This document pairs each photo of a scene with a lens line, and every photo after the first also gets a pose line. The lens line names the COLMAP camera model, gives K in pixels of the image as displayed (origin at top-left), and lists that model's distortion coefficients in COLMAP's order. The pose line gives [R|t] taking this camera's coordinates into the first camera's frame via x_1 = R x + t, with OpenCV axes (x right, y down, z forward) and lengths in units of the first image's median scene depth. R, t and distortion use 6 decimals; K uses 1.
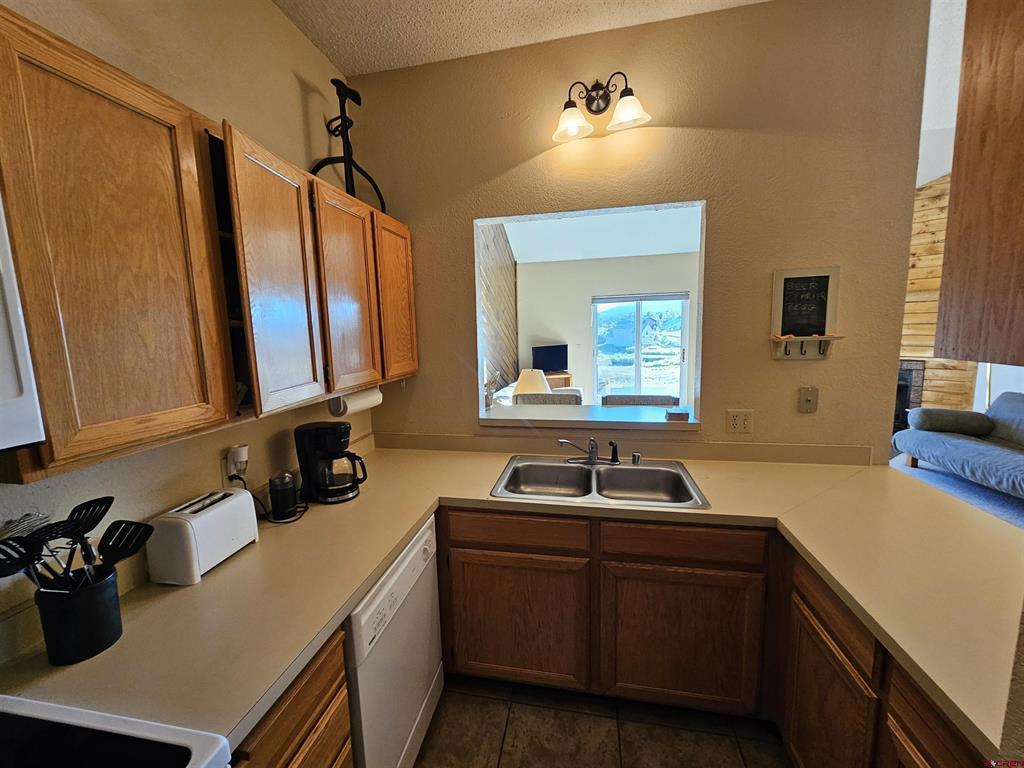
lens RADIAL K [[419.5, 0, 501.7], [0, 419.5, 383.7], [0, 0, 1]] dist [0.003082, -0.001026]
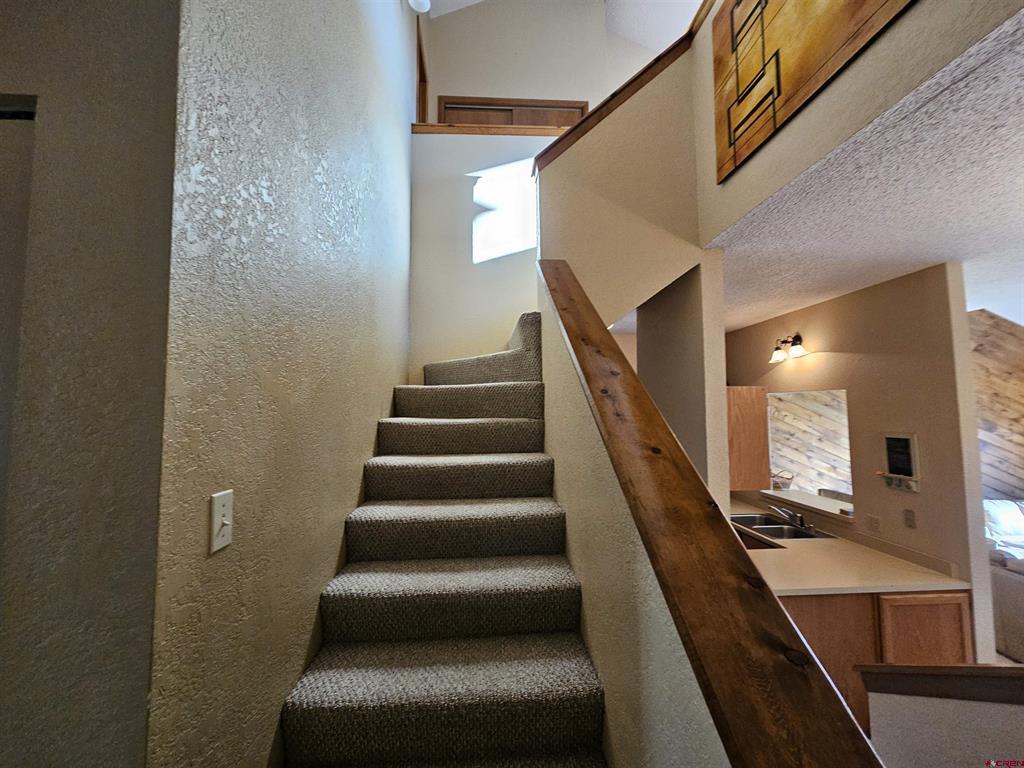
lens RADIAL K [[419.5, 0, 511.2], [0, 419.5, 380.5], [0, 0, 1]] dist [0.003082, -0.001026]
pose [[0.263899, -0.040427, -0.963703, 2.311464], [-0.129281, 0.988624, -0.076874, -0.191103], [0.955847, 0.144875, 0.255671, -1.056260]]
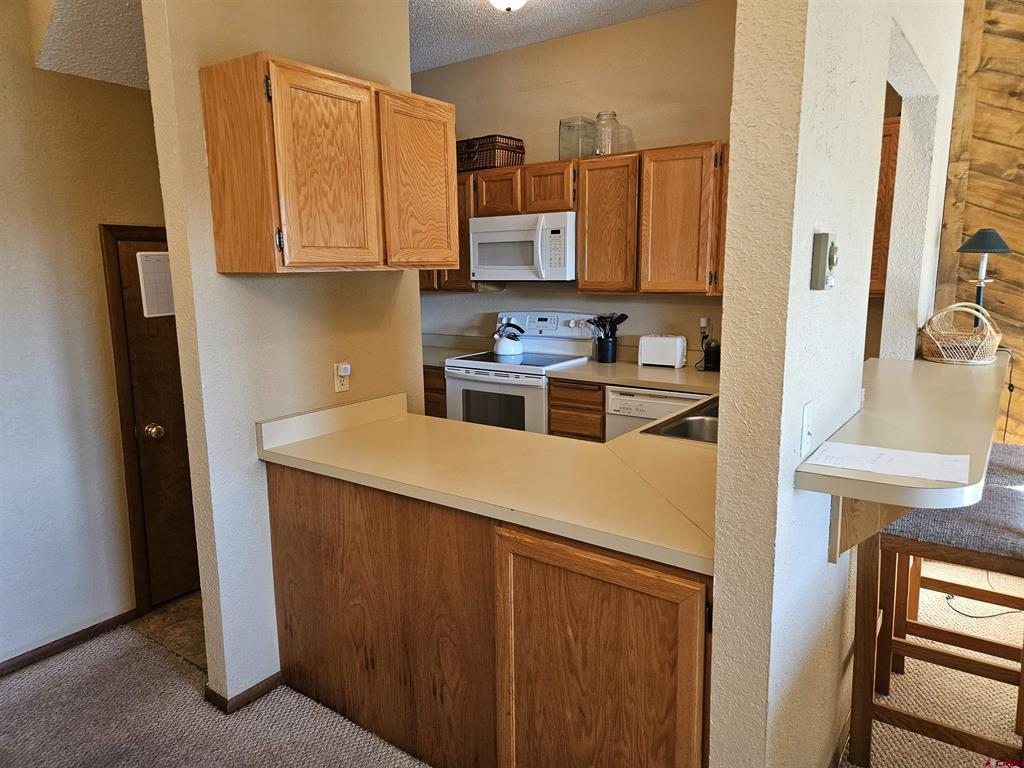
lens RADIAL K [[678.4, 0, 515.3], [0, 678.4, 380.7], [0, 0, 1]] dist [0.074889, -0.054768]
pose [[-0.420020, 0.181651, -0.889149, 2.022120], [-0.094822, 0.965615, 0.242065, -0.185023], [0.902547, 0.185983, -0.388353, 1.352815]]
